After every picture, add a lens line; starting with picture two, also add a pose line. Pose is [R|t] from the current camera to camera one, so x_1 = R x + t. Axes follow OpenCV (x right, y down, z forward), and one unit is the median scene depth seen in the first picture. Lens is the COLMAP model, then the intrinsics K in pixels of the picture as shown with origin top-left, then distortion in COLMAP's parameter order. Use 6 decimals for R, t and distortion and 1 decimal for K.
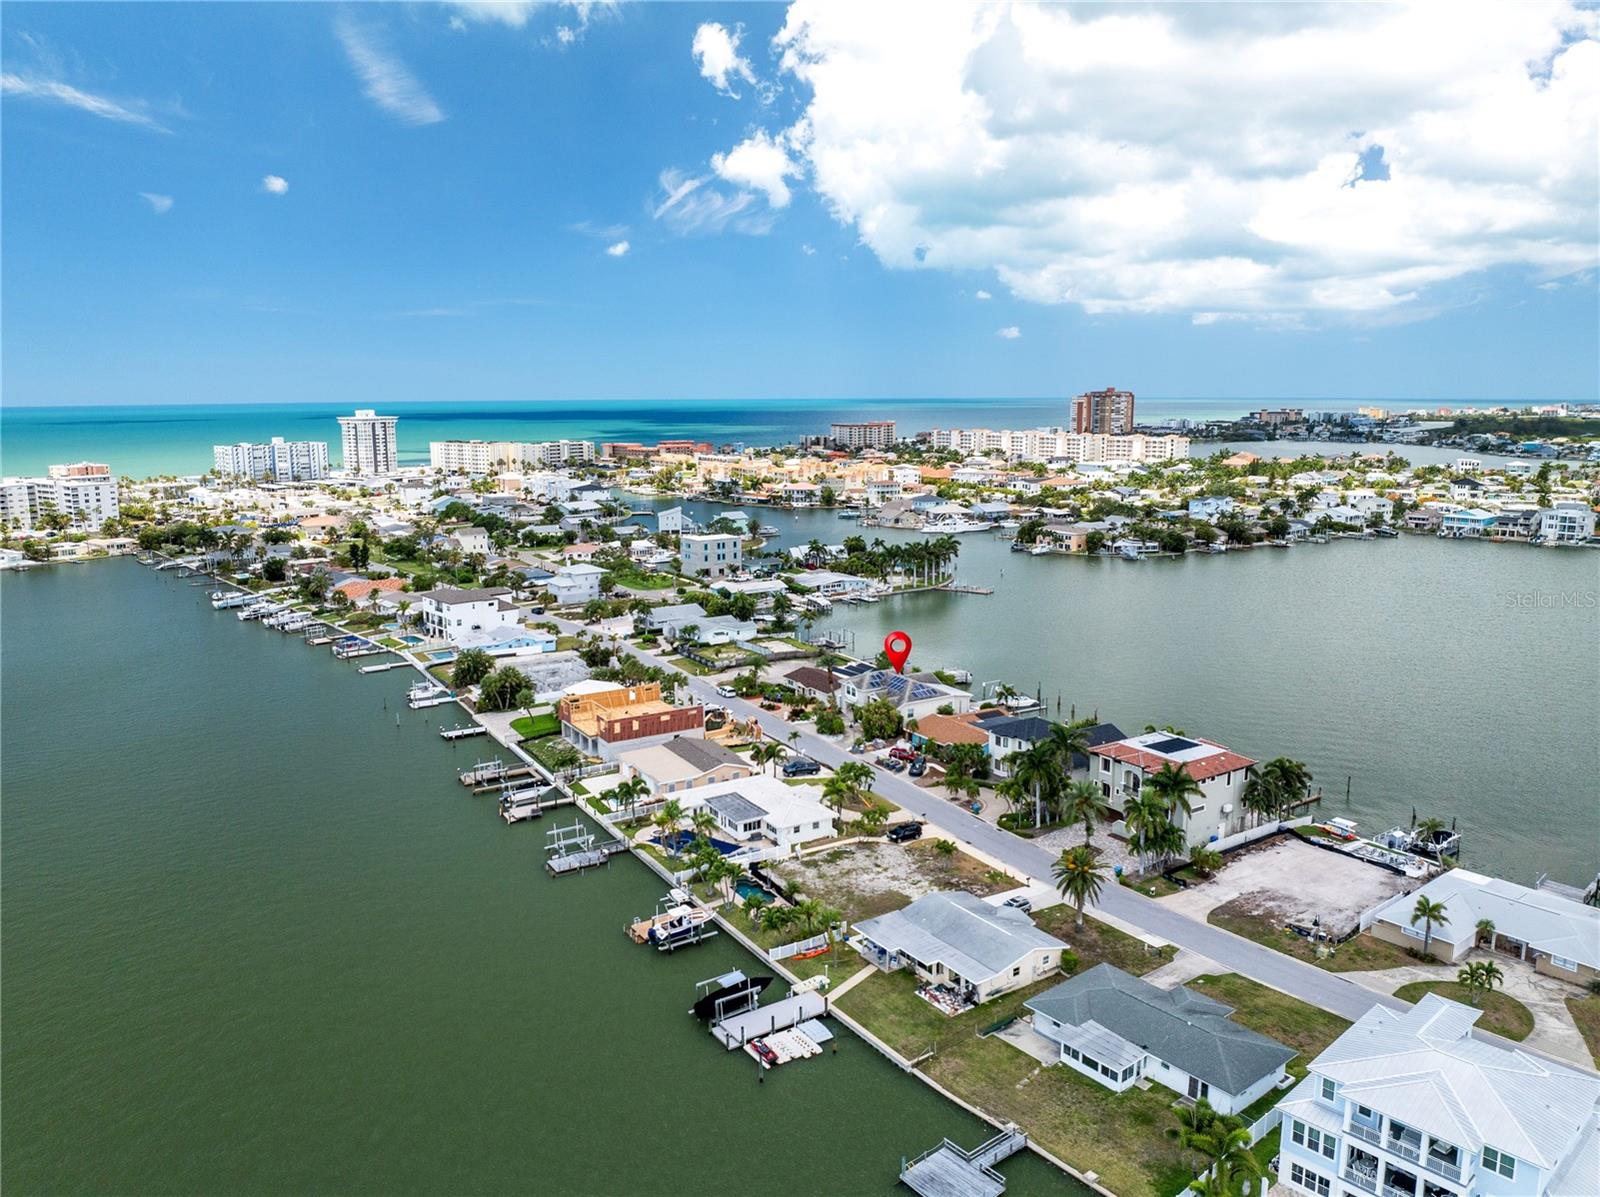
lens RADIAL K [[1143.6, 0, 800.0], [0, 1143.6, 598.5], [0, 0, 1]] dist [-0.035057, 0.000028]
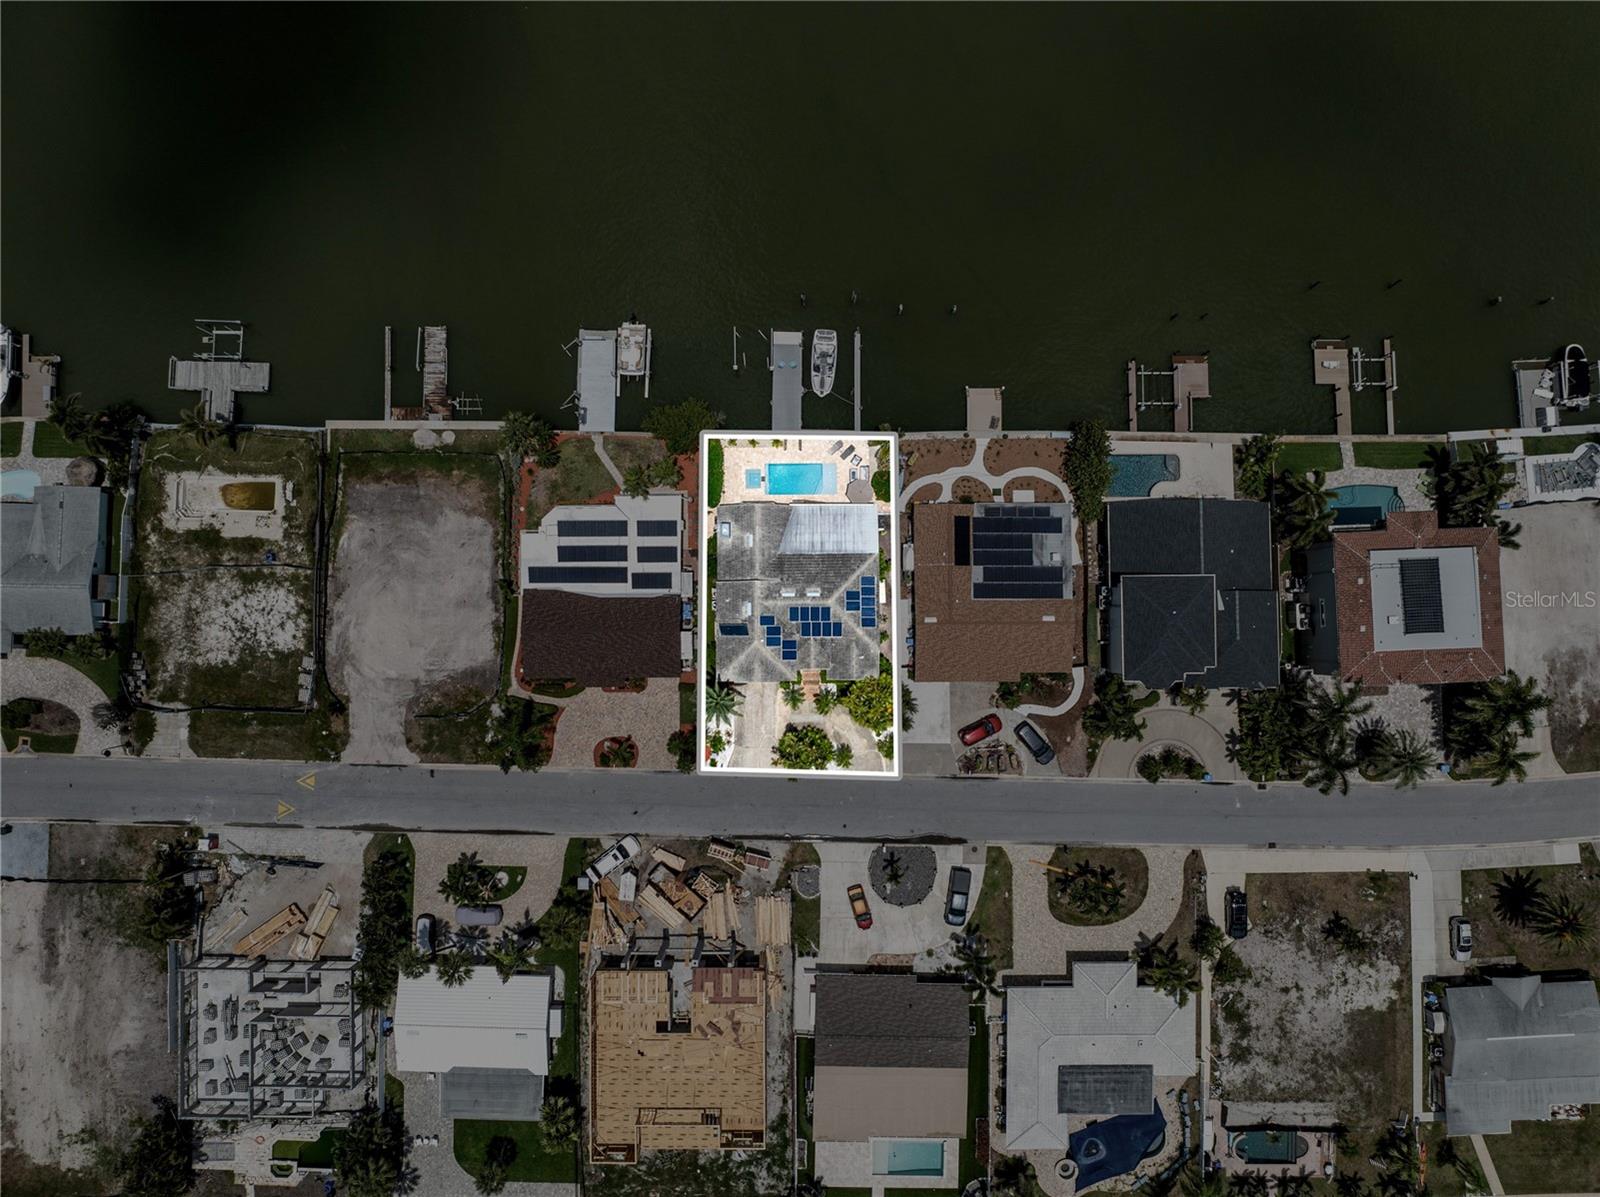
lens RADIAL K [[1119.2, 0, 800.7], [0, 1119.2, 614.4], [0, 0, 1]] dist [-0.040075, 0.008356]
pose [[0.516473, -0.855822, 0.028723, 0.027478], [0.152492, 0.124929, 0.980377, -0.189822], [-0.842616, -0.501958, 0.195029, 0.361377]]
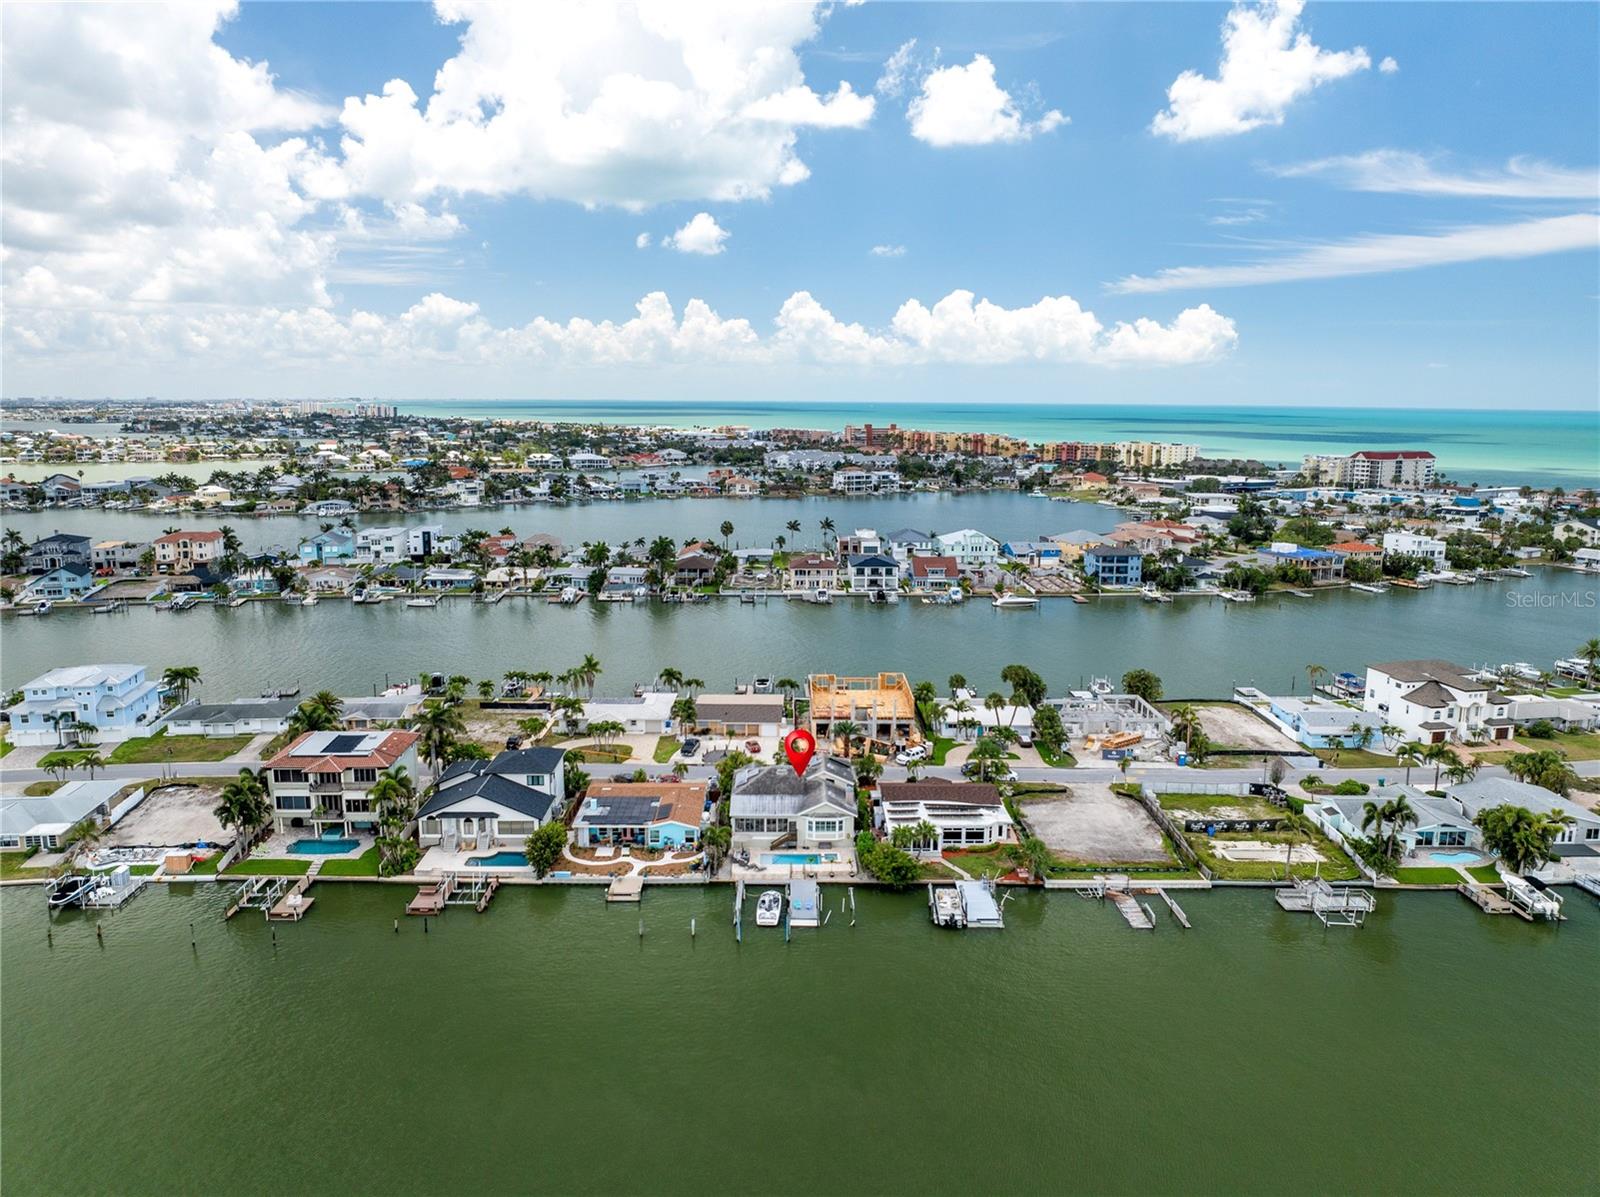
lens RADIAL K [[1123.5, 0, 804.3], [0, 1123.5, 590.8], [0, 0, 1]] dist [-0.031706, -0.002375]
pose [[-0.507914, 0.148081, -0.848584, 0.287209], [-0.155603, 0.953136, 0.259461, -0.098229], [0.847237, 0.263826, -0.461070, 0.537721]]
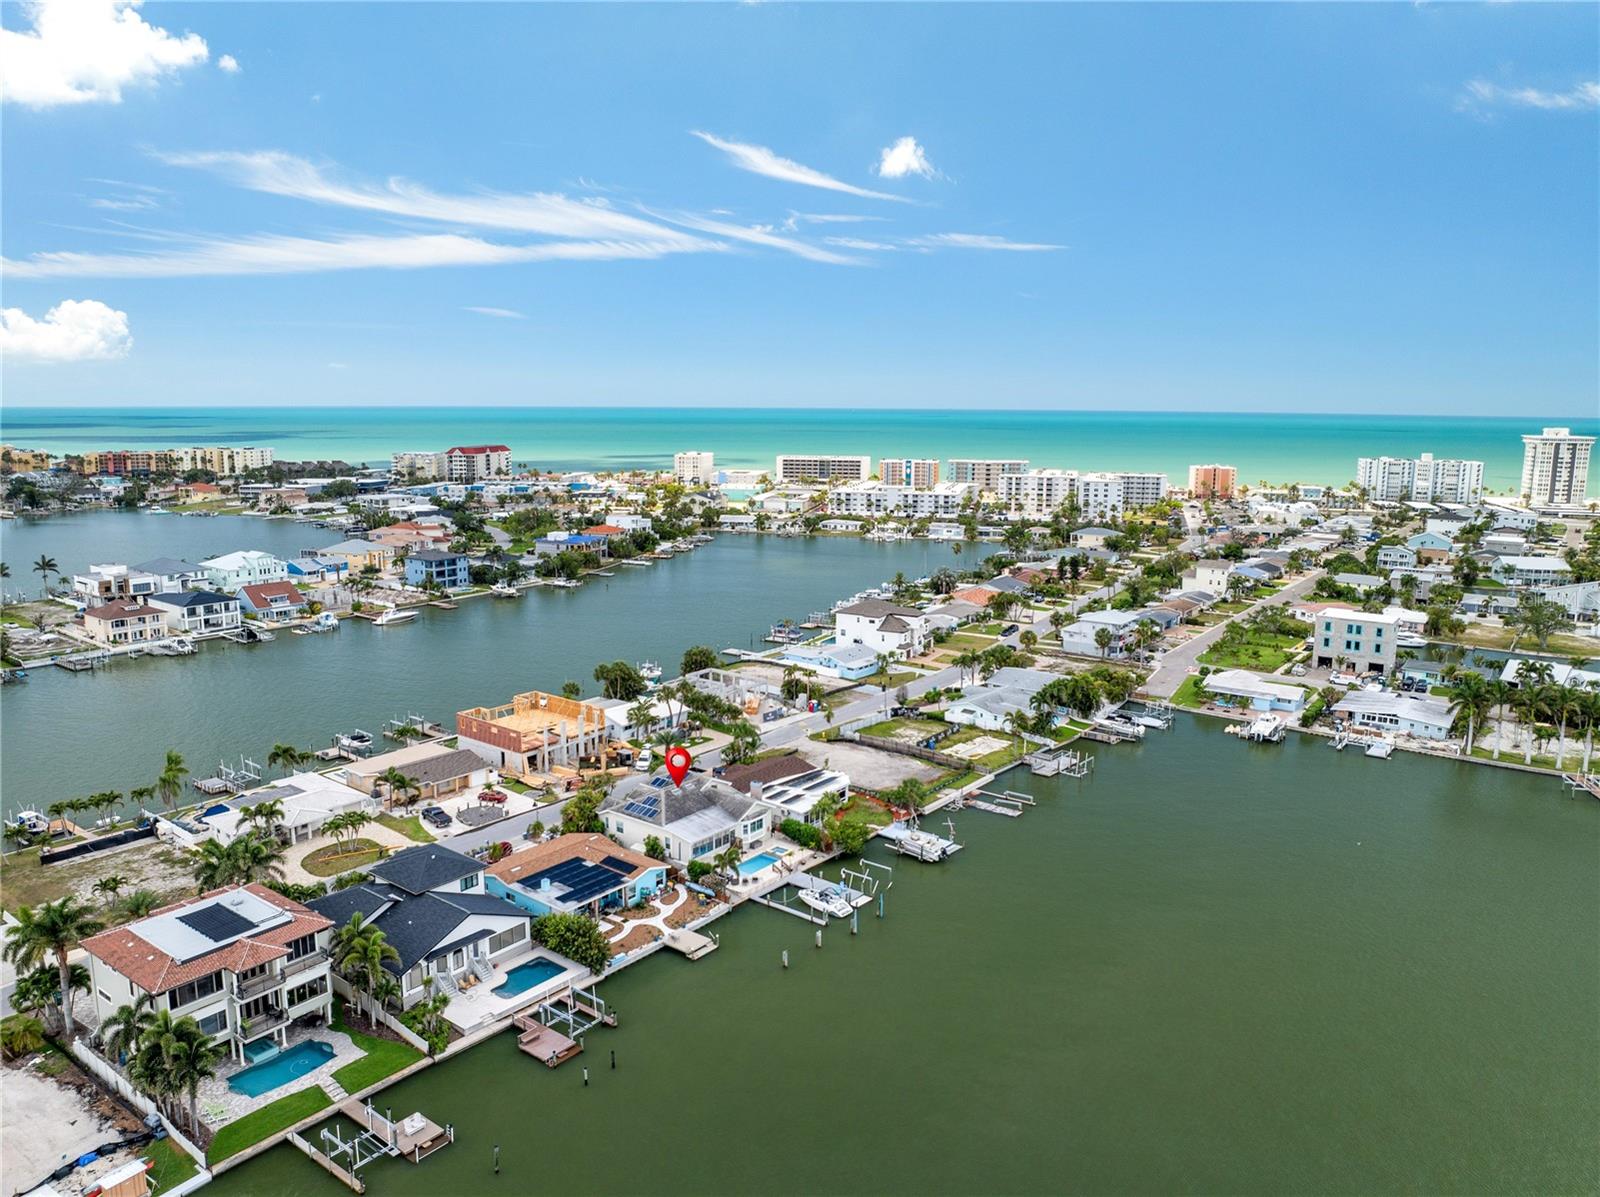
lens RADIAL K [[1119.2, 0, 800.7], [0, 1119.2, 614.4], [0, 0, 1]] dist [-0.040075, 0.008356]
pose [[0.354301, 0.180687, -0.917509, 0.311421], [-0.173029, 0.976880, 0.125563, -0.059321], [0.918984, 0.114269, 0.377373, 0.318915]]
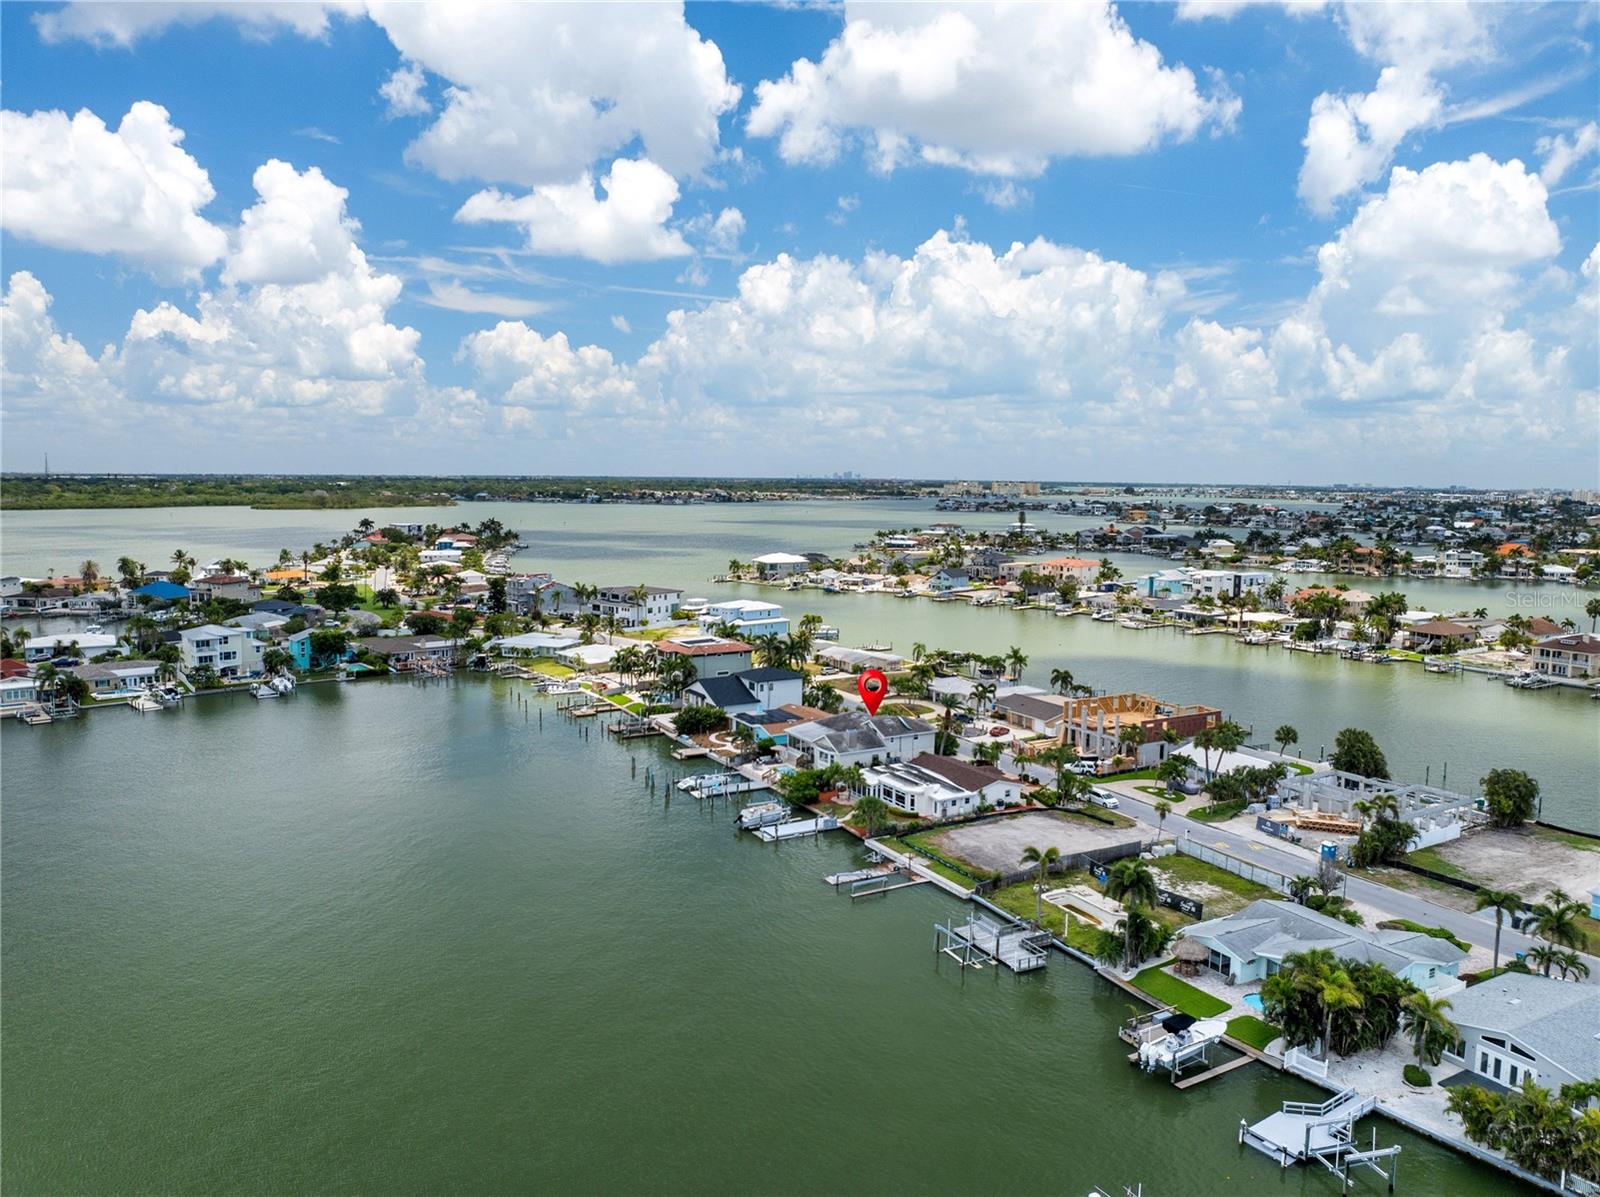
lens RADIAL K [[1131.9, 0, 804.1], [0, 1131.9, 582.3], [0, 0, 1]] dist [-0.058667, 0.039745]
pose [[-0.999572, -0.012796, 0.026294, 0.046156], [-0.005258, 0.963169, 0.268847, -0.105091], [-0.028766, 0.268594, -0.962824, 0.731003]]
